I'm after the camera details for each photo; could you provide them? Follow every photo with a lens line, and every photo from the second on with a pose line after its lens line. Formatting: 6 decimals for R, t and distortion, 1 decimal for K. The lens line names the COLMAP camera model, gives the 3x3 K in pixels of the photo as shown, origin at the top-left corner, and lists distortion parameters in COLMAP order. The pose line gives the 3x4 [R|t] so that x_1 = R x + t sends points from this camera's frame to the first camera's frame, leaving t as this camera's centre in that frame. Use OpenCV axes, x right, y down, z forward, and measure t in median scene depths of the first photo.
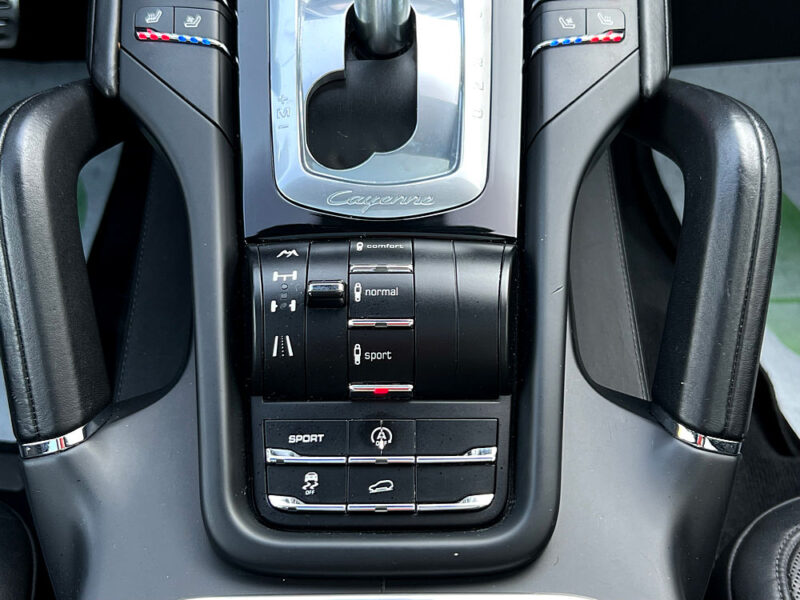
lens RADIAL K [[1048.2, 0, 376.3], [0, 1048.2, 308.4], [0, 0, 1]] dist [0.043391, 0.000000]
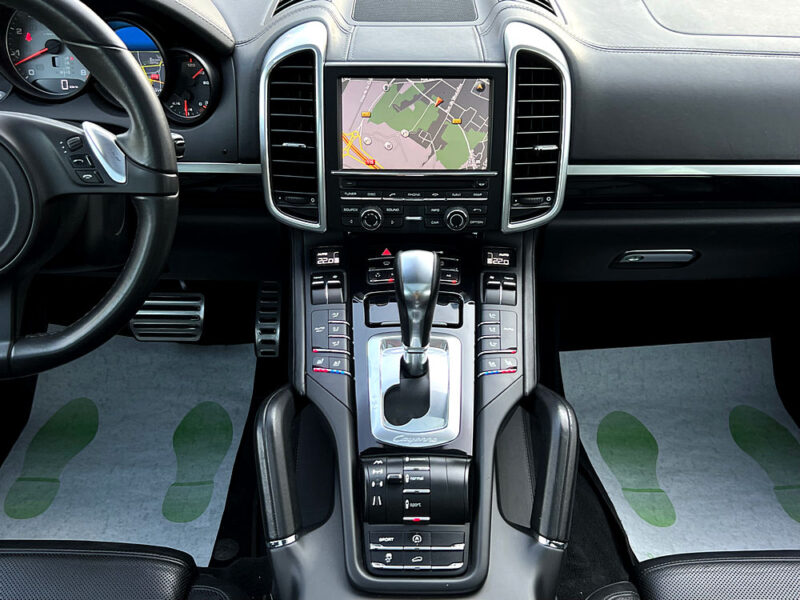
lens RADIAL K [[839.9, 0, 389.0], [0, 839.9, 302.1], [0, 0, 1]] dist [0.062109, 0.000000]
pose [[0.999946, 0.001702, -0.010283, -0.038707], [-0.003987, 0.974017, -0.226440, 0.027870], [0.009631, 0.226469, 0.973971, -0.993027]]
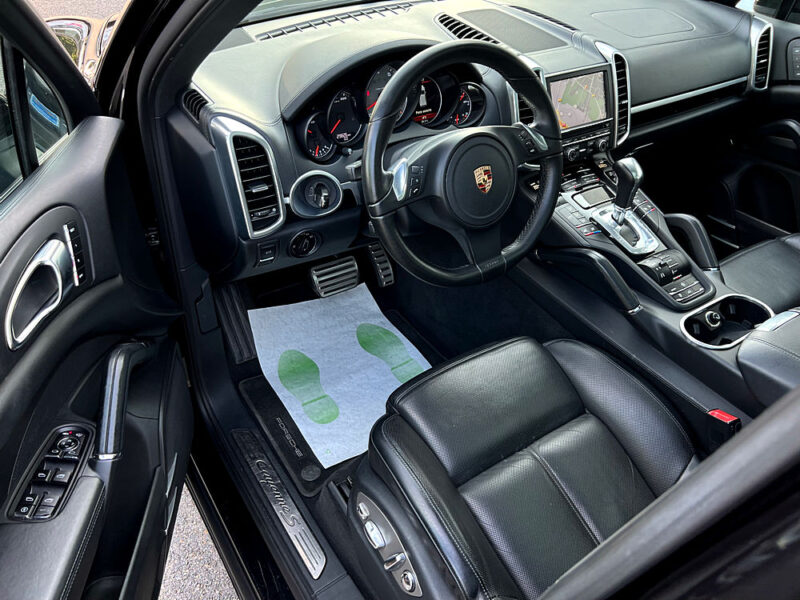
lens RADIAL K [[603.4, 0, 396.0], [0, 603.4, 306.5], [0, 0, 1]] dist [0.048731, -0.017377]
pose [[0.832555, -0.321547, 0.451065, -2.451070], [0.389974, 0.918528, -0.065013, -0.132948], [-0.393411, 0.230030, 0.890120, -1.075814]]
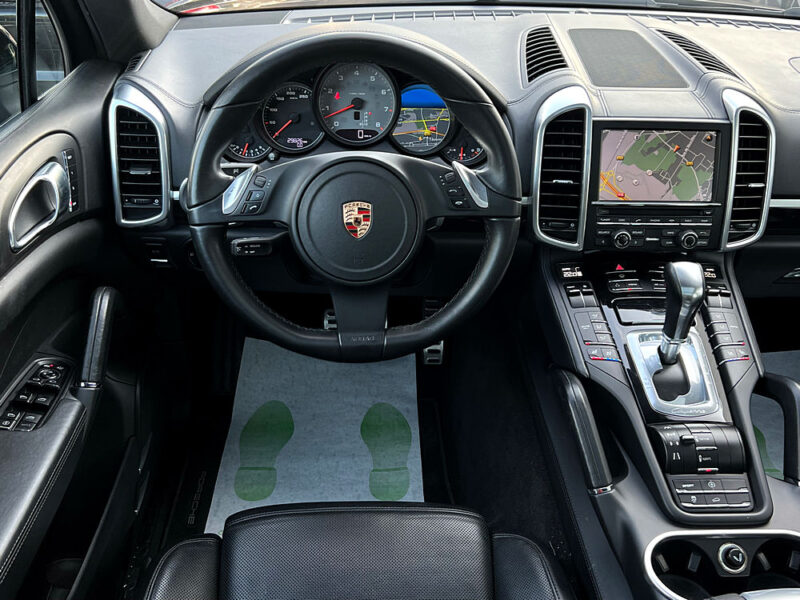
lens RADIAL K [[769.8, 0, 403.8], [0, 769.8, 297.5], [0, 0, 1]] dist [0.055540, 0.000000]
pose [[0.997620, 0.001300, 0.068945, -1.008556], [0.018009, 0.960208, -0.278705, 0.202371], [-0.066564, 0.279283, 0.957899, -1.251619]]
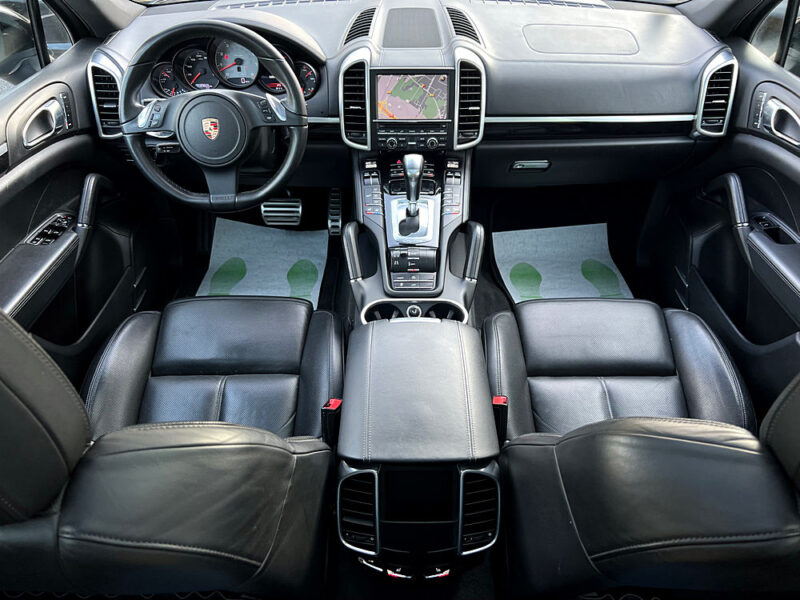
lens RADIAL K [[603.4, 0, 399.2], [0, 603.4, 304.3], [0, 0, 1]] dist [0.048731, -0.017377]
pose [[0.999945, -0.004683, -0.009395, -0.040488], [0.003234, 0.988868, -0.148760, 0.706943], [0.009987, 0.148722, 0.988829, -2.102096]]
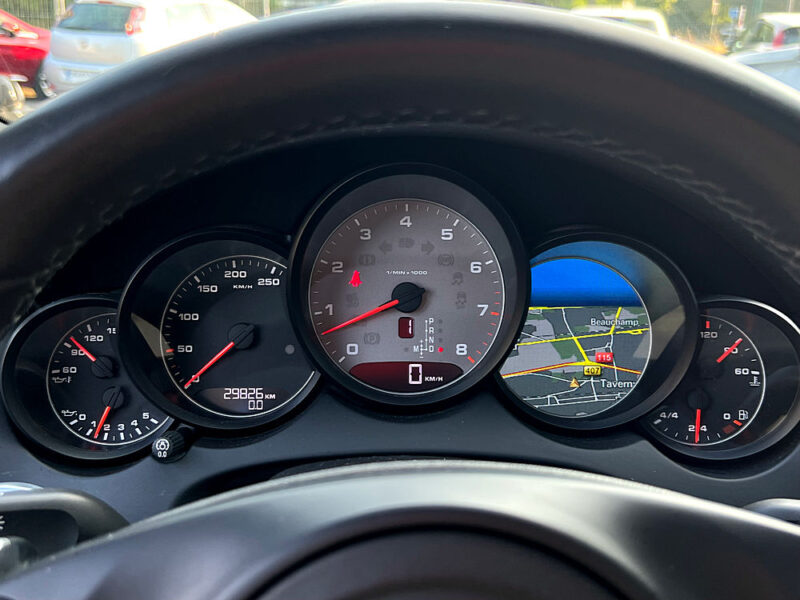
lens RADIAL K [[860.1, 0, 394.8], [0, 860.1, 298.8], [0, 0, 1]] dist [0.079263, 0.000000]
pose [[0.999950, 0.003958, 0.009186, -1.012726], [0.001318, 0.858234, -0.513257, -0.604870], [-0.009915, 0.513243, 0.858186, 0.158757]]
